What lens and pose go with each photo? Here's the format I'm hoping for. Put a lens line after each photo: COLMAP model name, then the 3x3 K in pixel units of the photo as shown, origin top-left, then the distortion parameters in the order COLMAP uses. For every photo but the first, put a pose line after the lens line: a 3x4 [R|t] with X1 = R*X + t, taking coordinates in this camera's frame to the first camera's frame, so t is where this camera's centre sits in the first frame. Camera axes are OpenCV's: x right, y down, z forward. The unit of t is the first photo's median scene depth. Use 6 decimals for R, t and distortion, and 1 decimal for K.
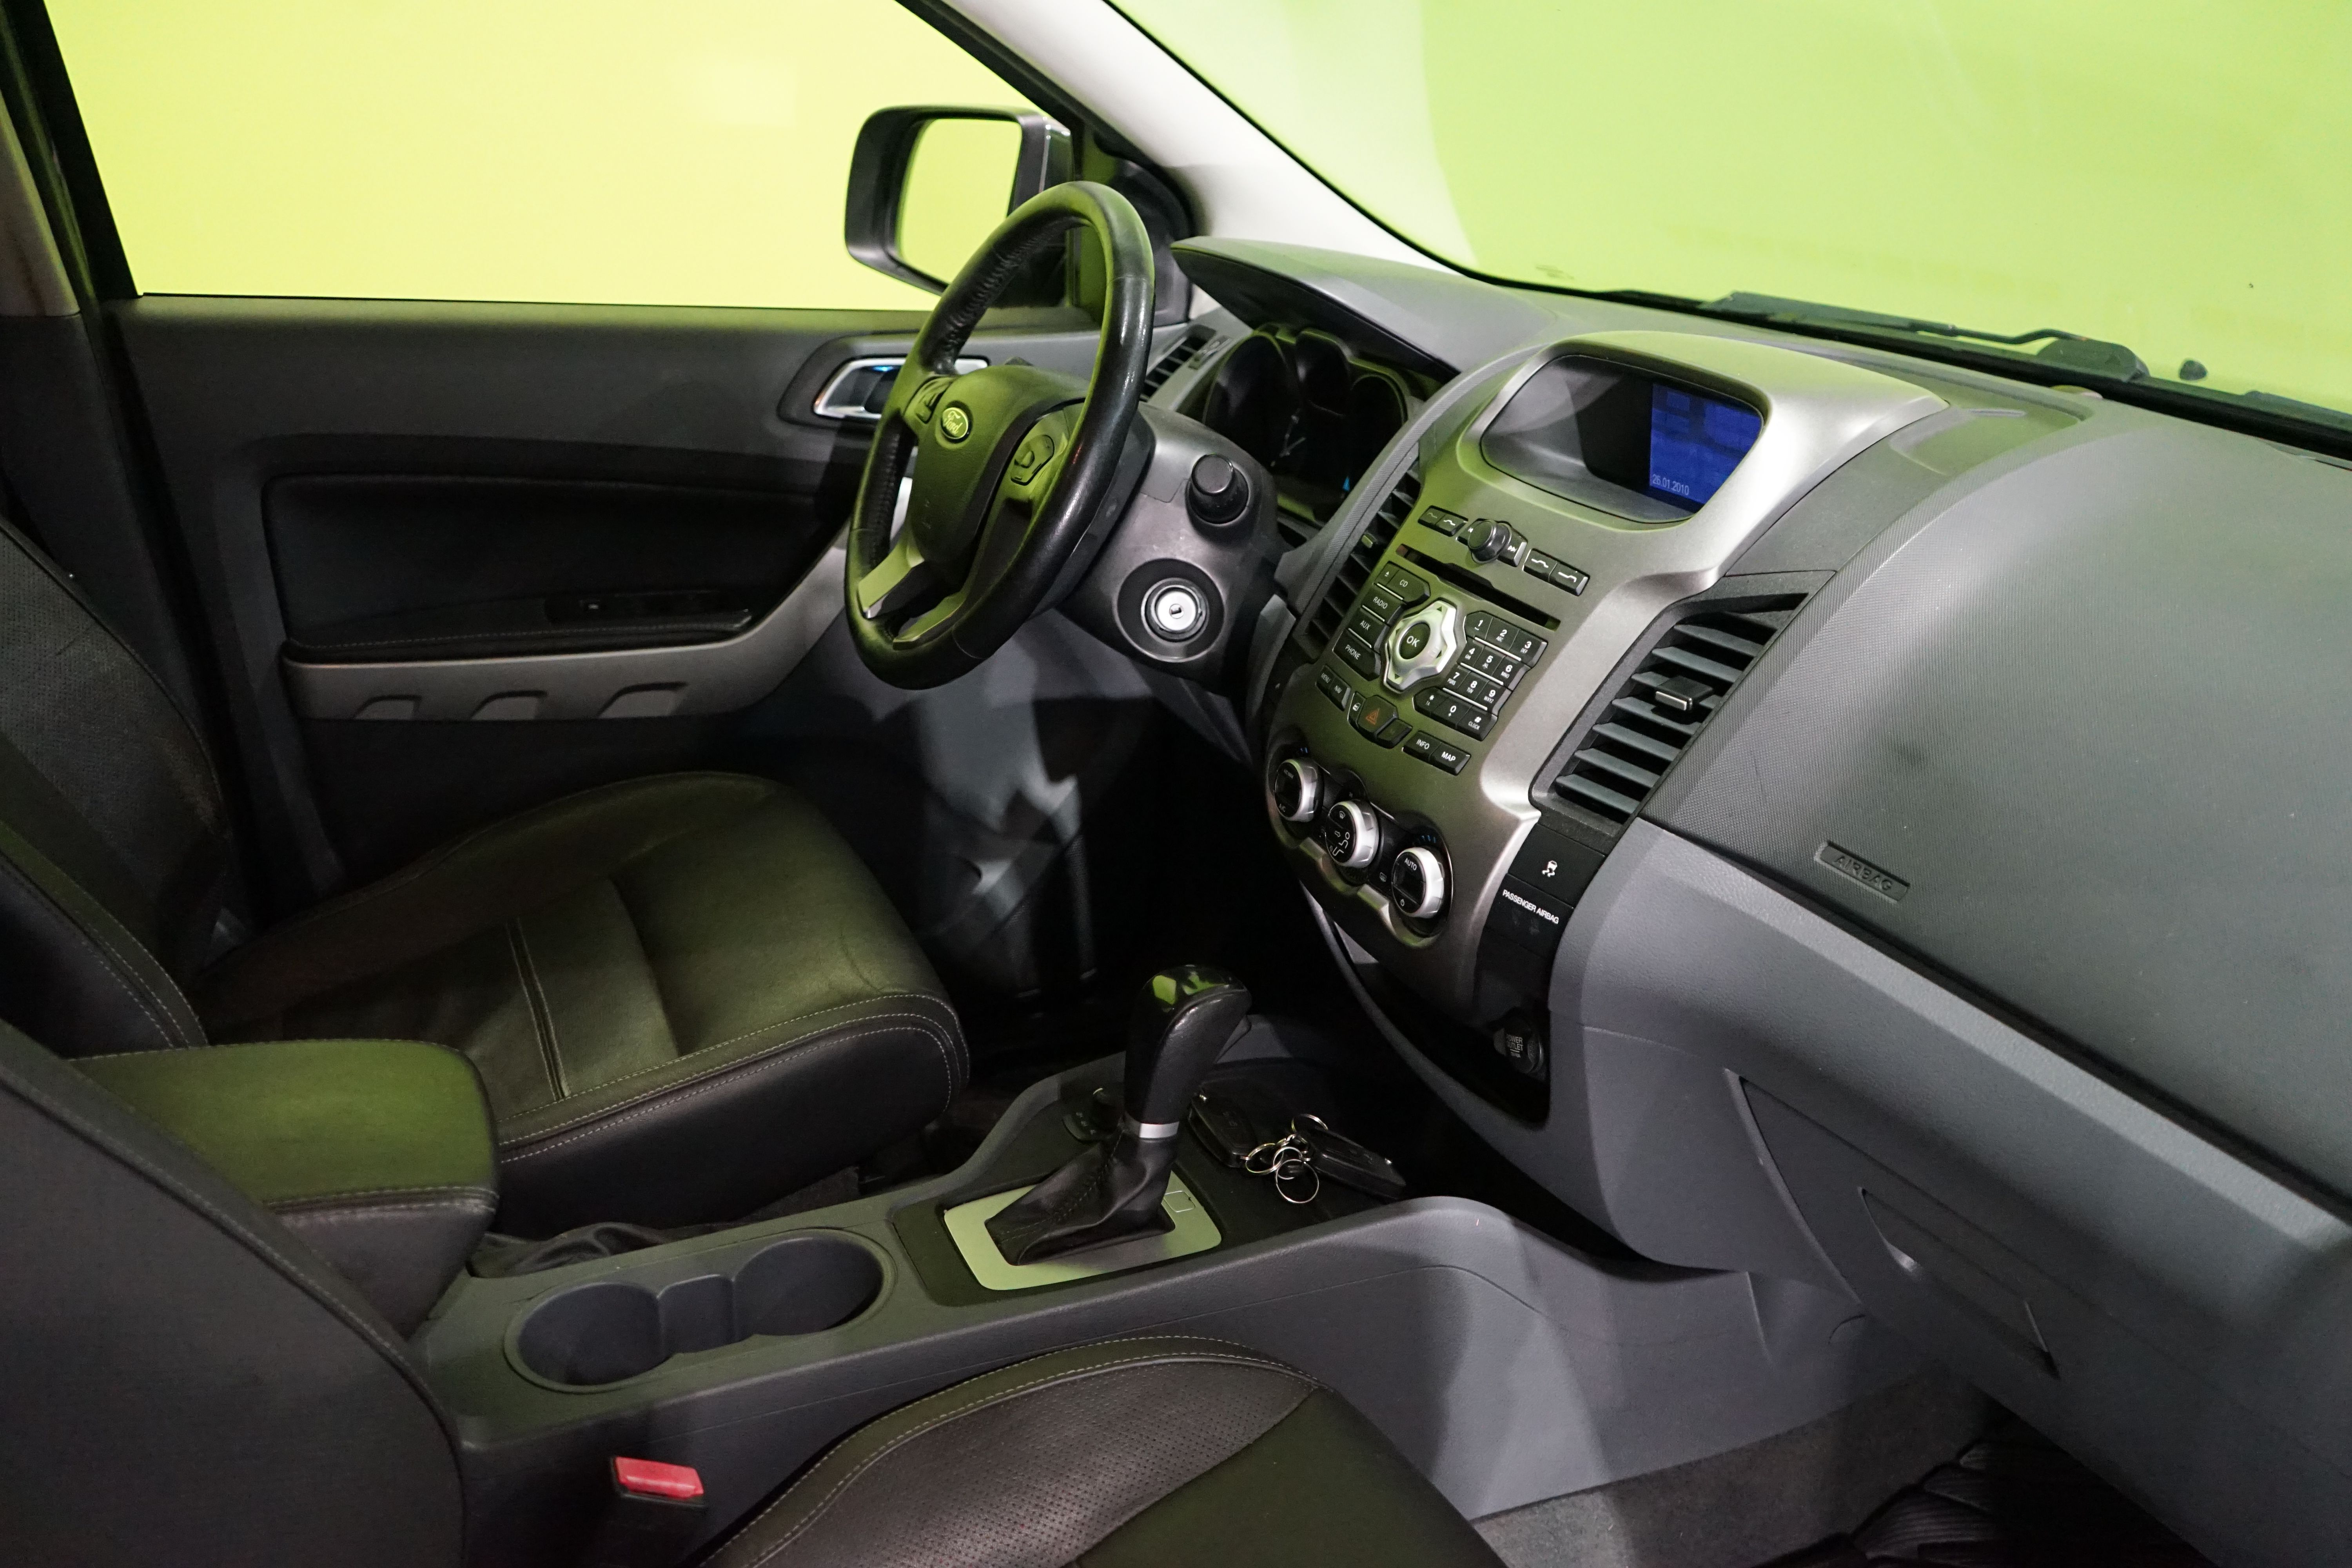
lens RADIAL K [[1844.2, 0, 1176.0], [0, 1844.2, 784.0], [0, 0, 1]] dist [-0.021319, 0.007261]
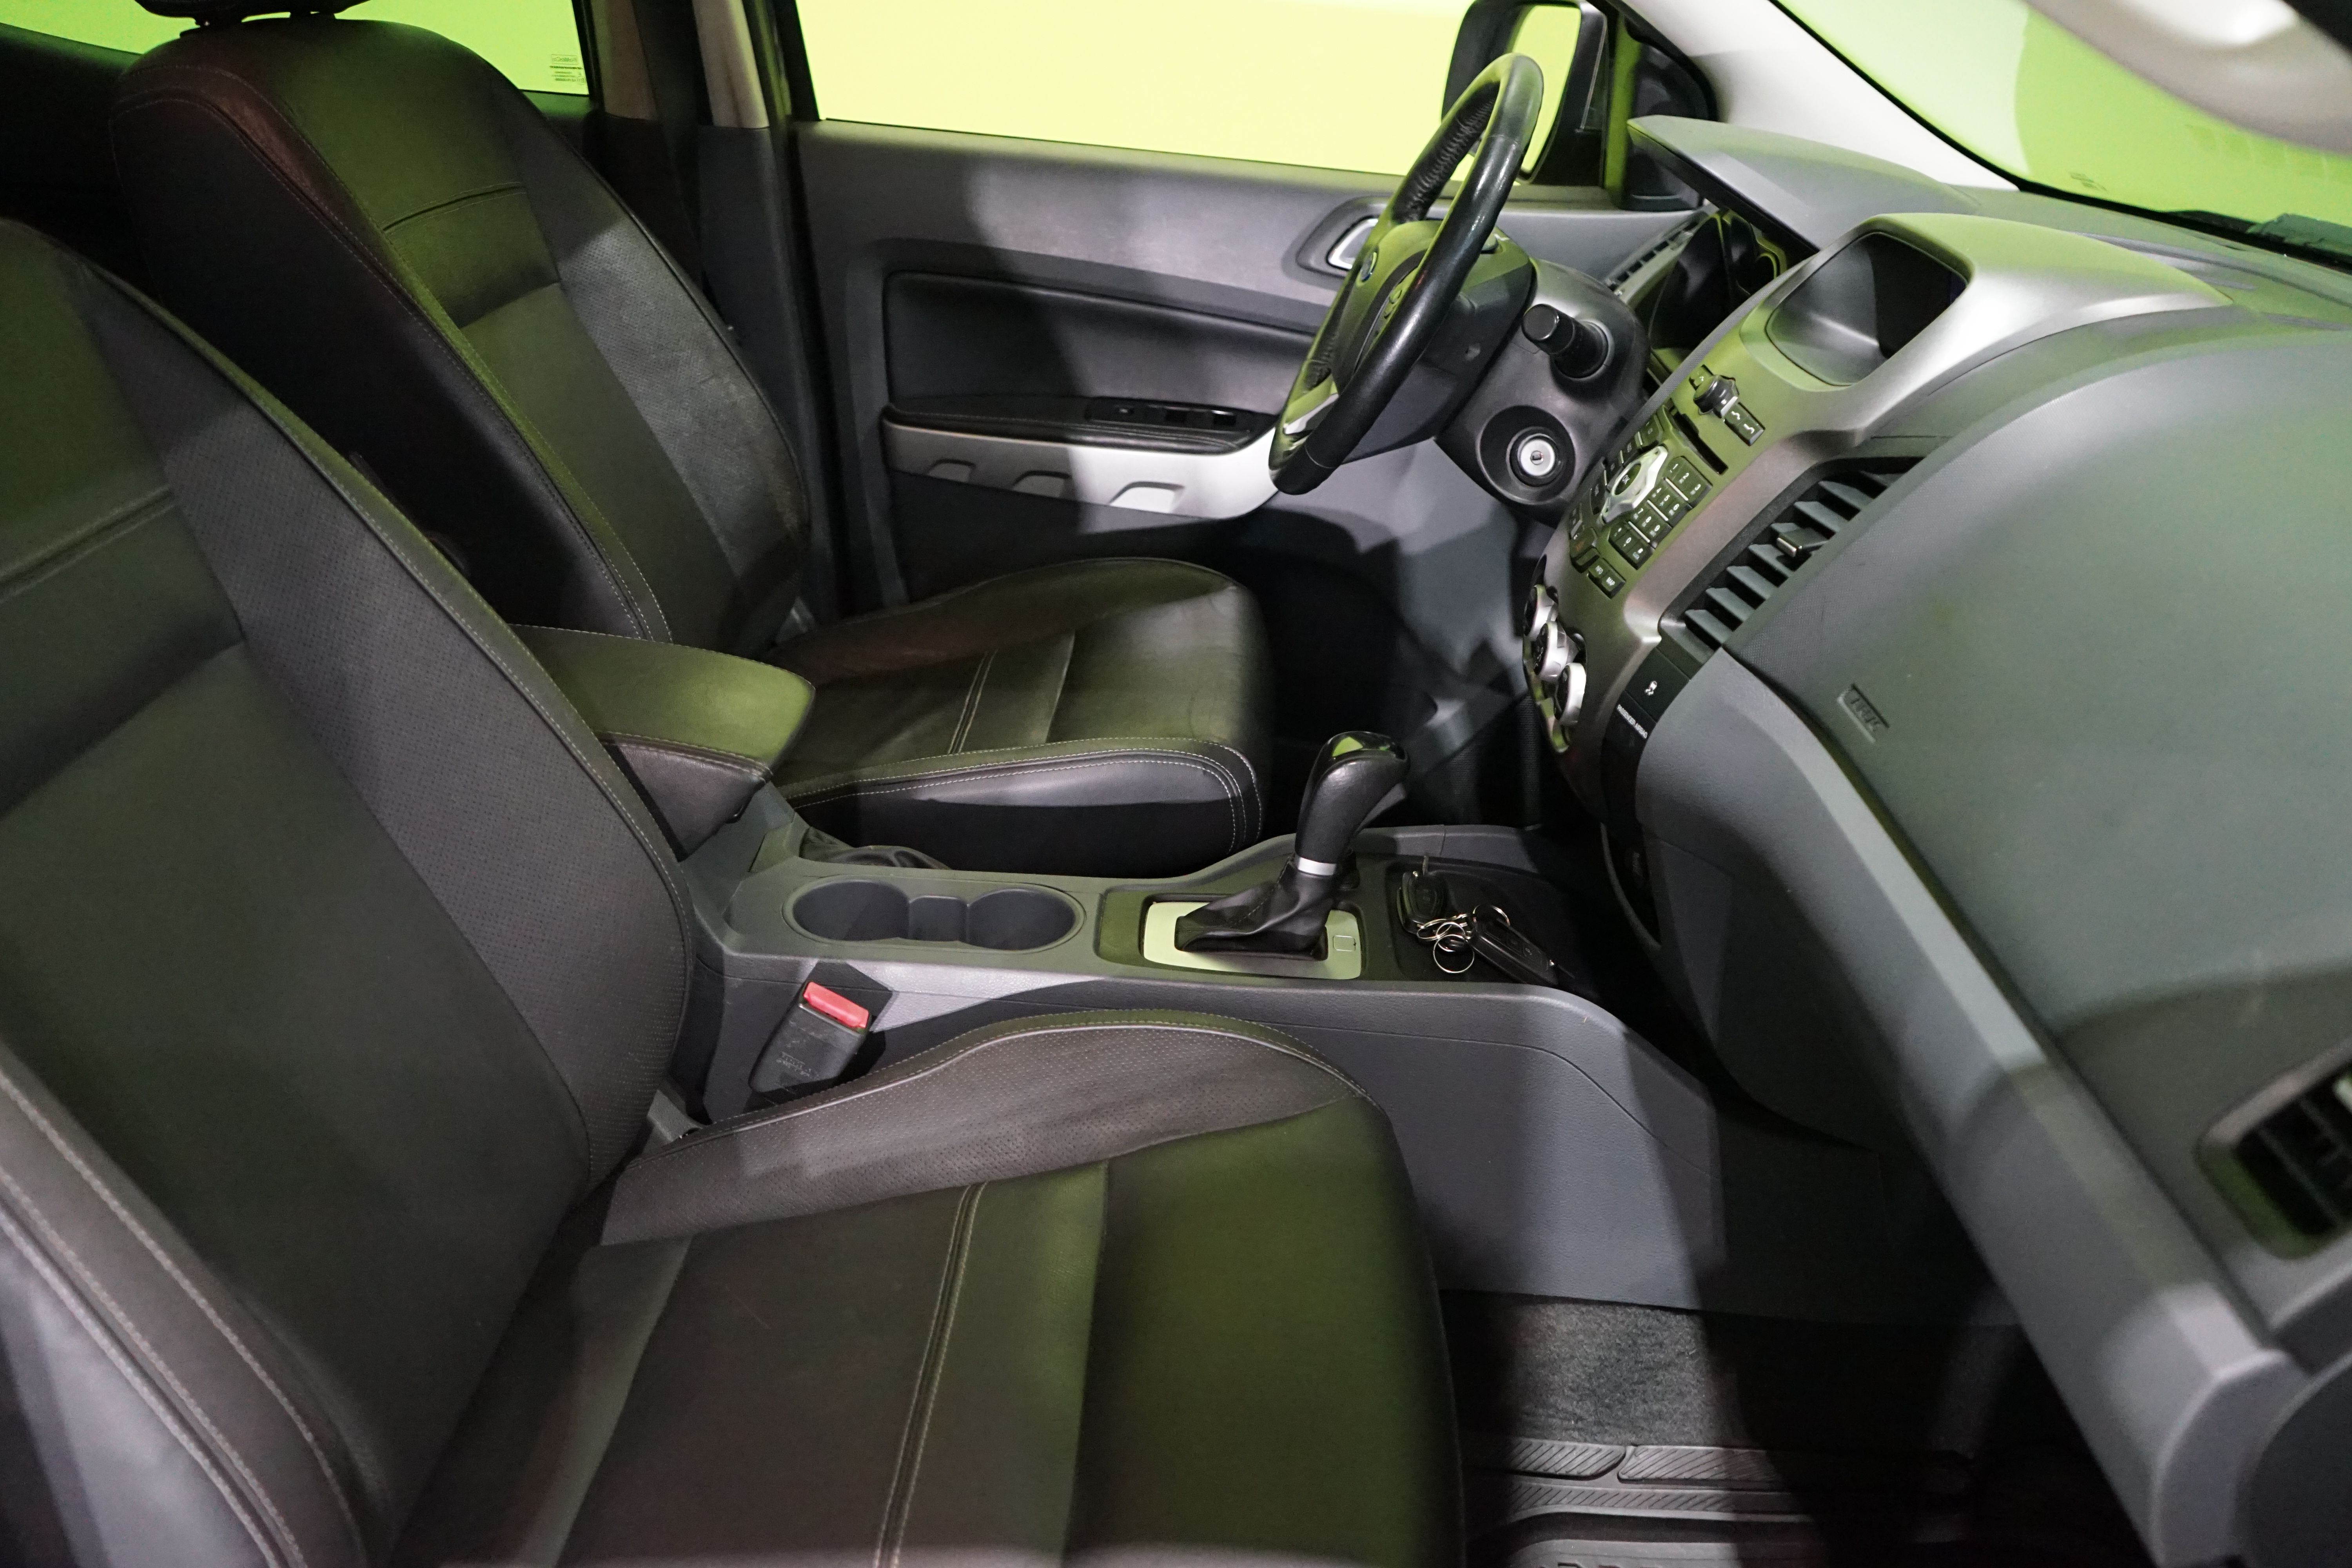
lens RADIAL K [[1844.2, 0, 1176.0], [0, 1844.2, 784.0], [0, 0, 1]] dist [-0.021319, 0.007261]
pose [[0.890328, 0.196081, -0.410935, 0.345996], [-0.180112, 0.980576, 0.077661, 0.056925], [0.418181, 0.004871, 0.908351, -0.083505]]
